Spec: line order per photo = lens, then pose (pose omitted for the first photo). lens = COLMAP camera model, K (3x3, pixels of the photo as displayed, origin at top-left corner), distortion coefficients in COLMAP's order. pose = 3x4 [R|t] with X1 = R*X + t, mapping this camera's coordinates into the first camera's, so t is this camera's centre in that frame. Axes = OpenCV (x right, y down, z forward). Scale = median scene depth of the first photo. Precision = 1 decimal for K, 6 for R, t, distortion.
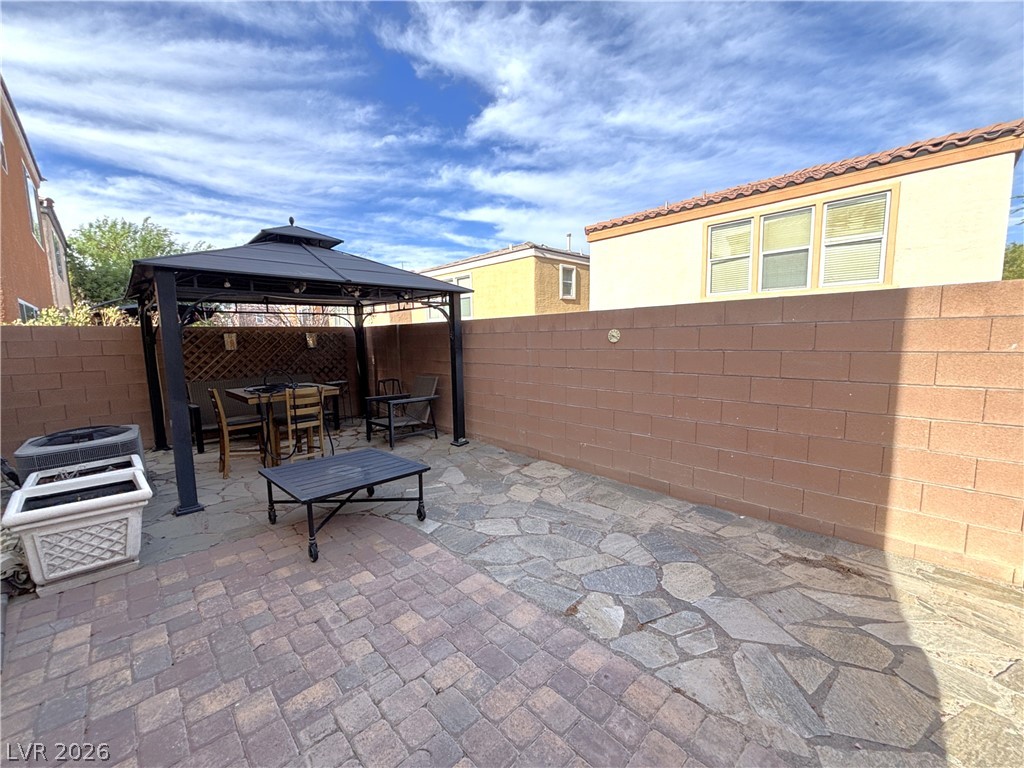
lens RADIAL K [[412.0, 0, 507.3], [0, 412.0, 383.2], [0, 0, 1]] dist [-0.002499, 0.001720]
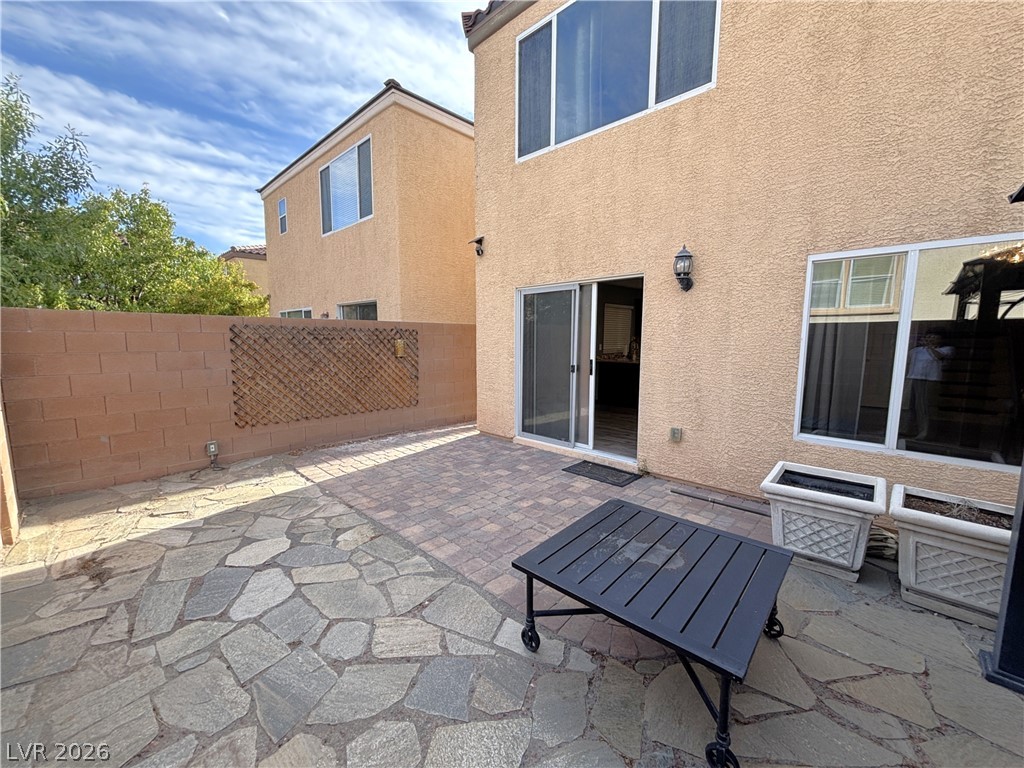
lens RADIAL K [[412.0, 0, 516.6], [0, 412.0, 385.7], [0, 0, 1]] dist [-0.002499, 0.001720]
pose [[-0.998206, 0.023216, -0.055186, -0.099243], [0.009989, 0.973420, 0.228810, -0.100463], [0.059031, 0.227848, -0.971906, 0.894936]]
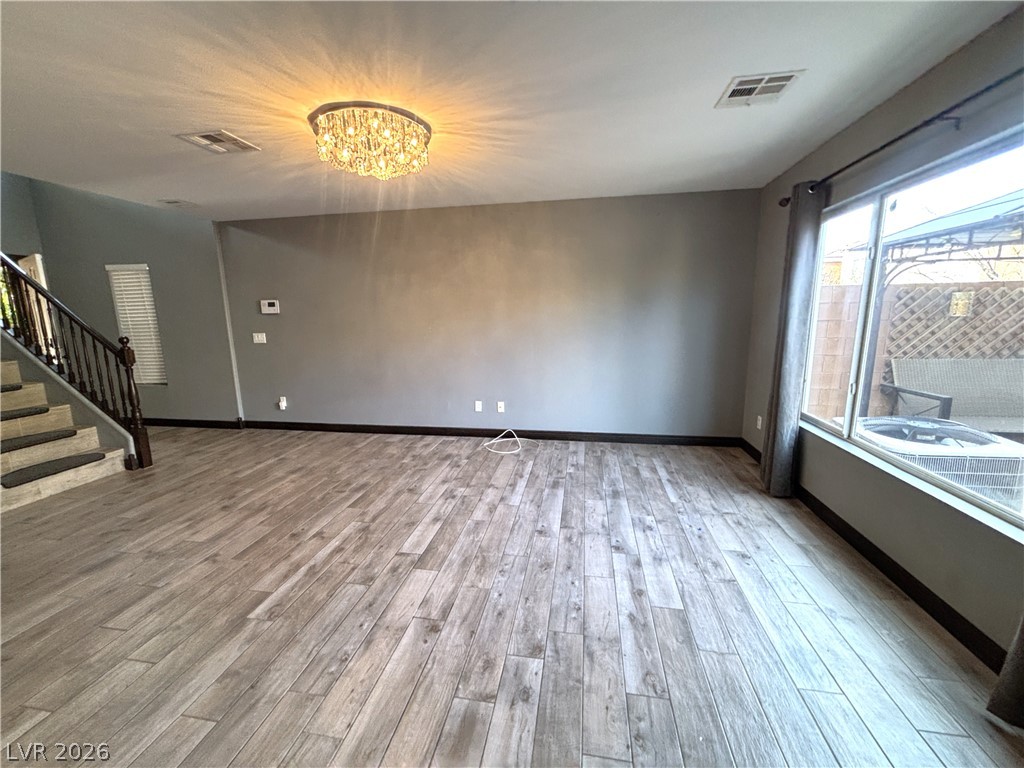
lens RADIAL K [[412.0, 0, 510.8], [0, 412.0, 383.4], [0, 0, 1]] dist [-0.002499, 0.001720]
pose [[0.590421, 0.146220, -0.793739, -0.644355], [-0.087009, 0.989252, 0.117515, 0.016937], [0.802391, -0.000321, 0.596798, -0.017884]]
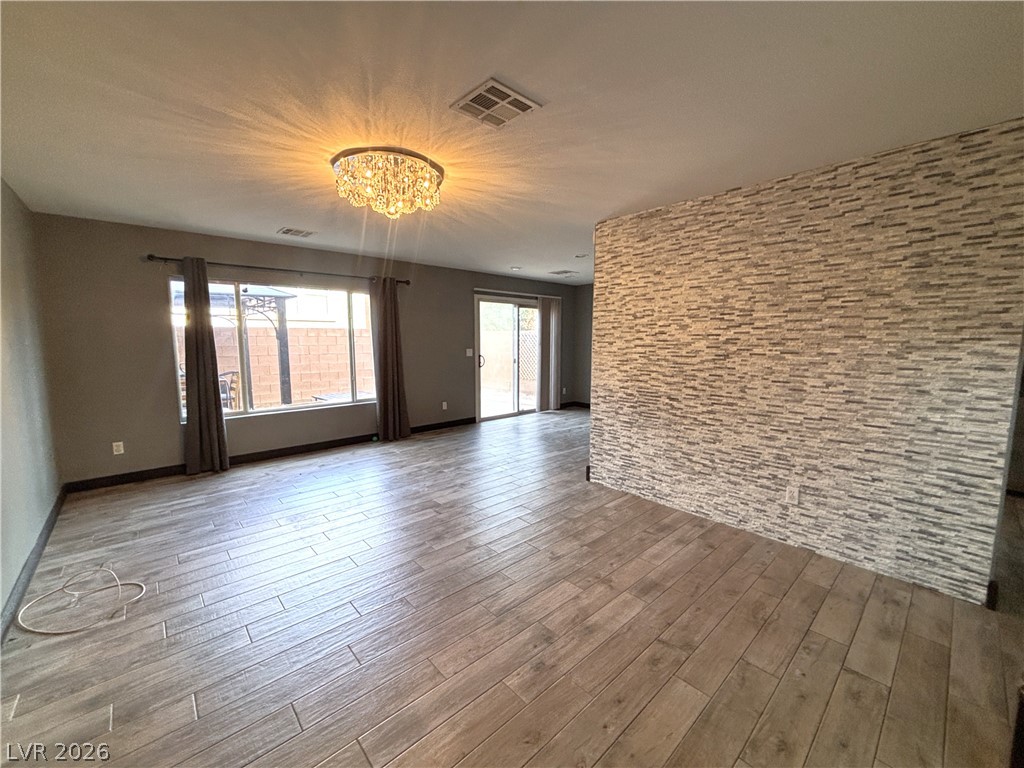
lens RADIAL K [[412.0, 0, 513.6], [0, 412.0, 384.8], [0, 0, 1]] dist [-0.002499, 0.001720]
pose [[0.024444, -0.097594, 0.994926, -1.606839], [0.113981, 0.989006, 0.094213, 0.026673], [-0.993182, 0.111100, 0.035300, -0.003356]]
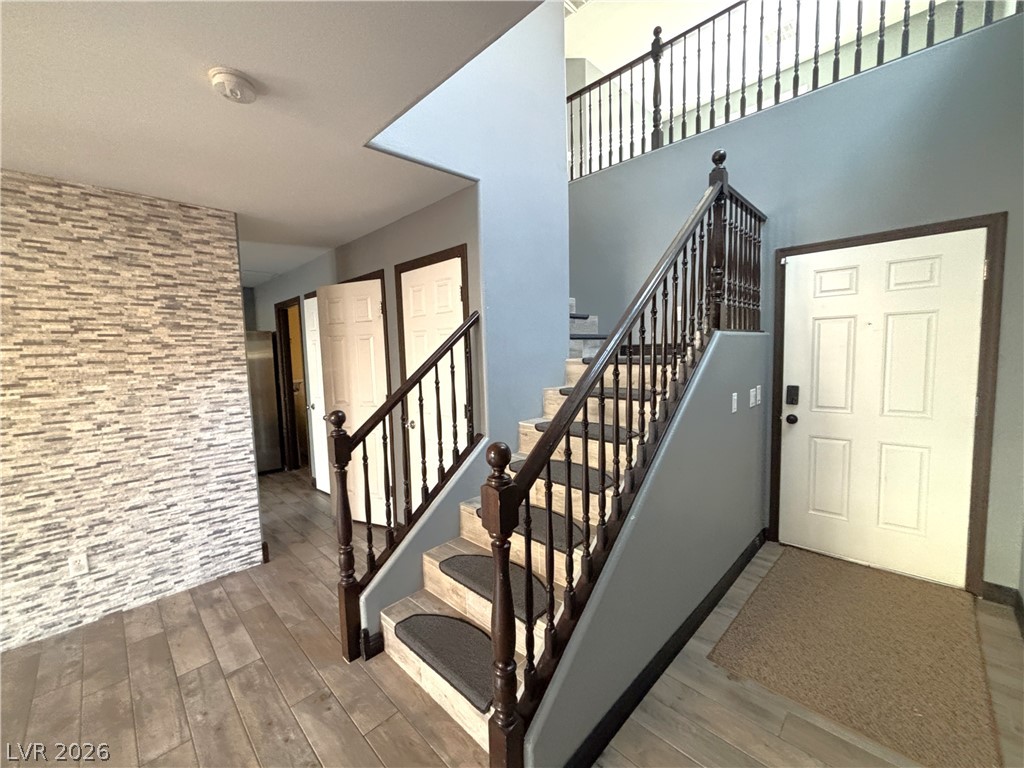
lens RADIAL K [[412.0, 0, 512.3], [0, 412.0, 383.2], [0, 0, 1]] dist [-0.002499, 0.001720]
pose [[-0.998720, 0.045490, -0.022124, -1.548124], [0.040321, 0.980006, 0.194839, 0.003288], [0.030545, 0.193698, -0.980586, 0.076711]]
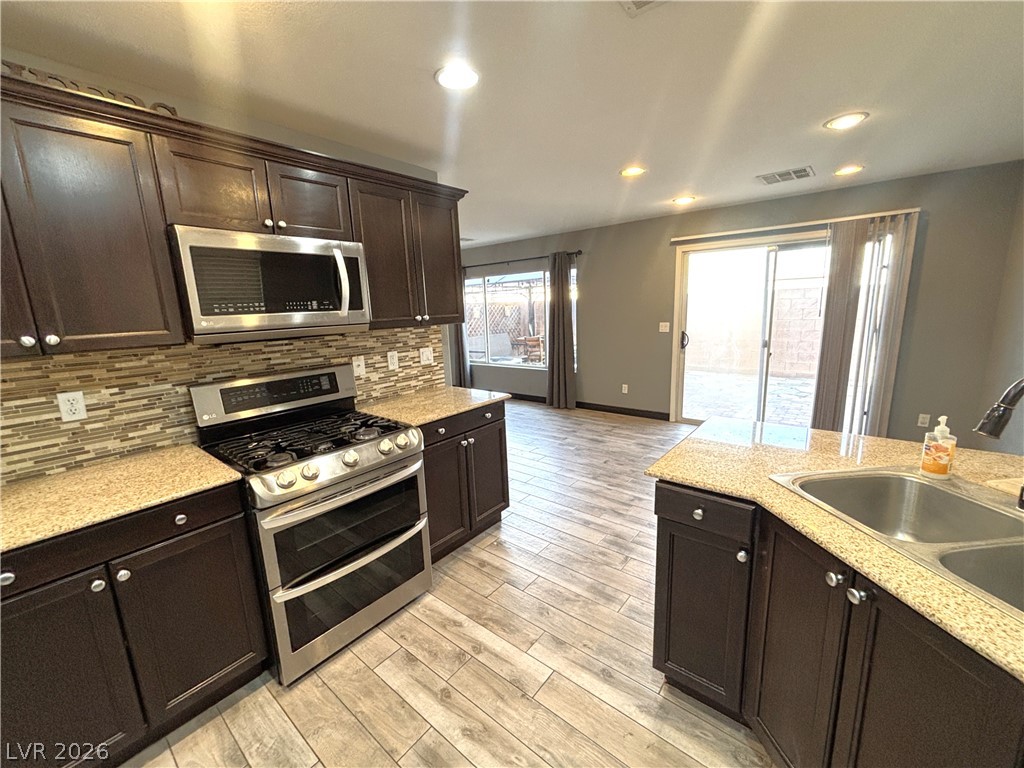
lens RADIAL K [[412.0, 0, 510.2], [0, 412.0, 385.8], [0, 0, 1]] dist [-0.002499, 0.001720]
pose [[0.992383, -0.045756, 0.114380, -0.862371], [0.037257, 0.996459, 0.075368, 0.078222], [-0.117423, -0.070533, 0.990574, -0.707915]]
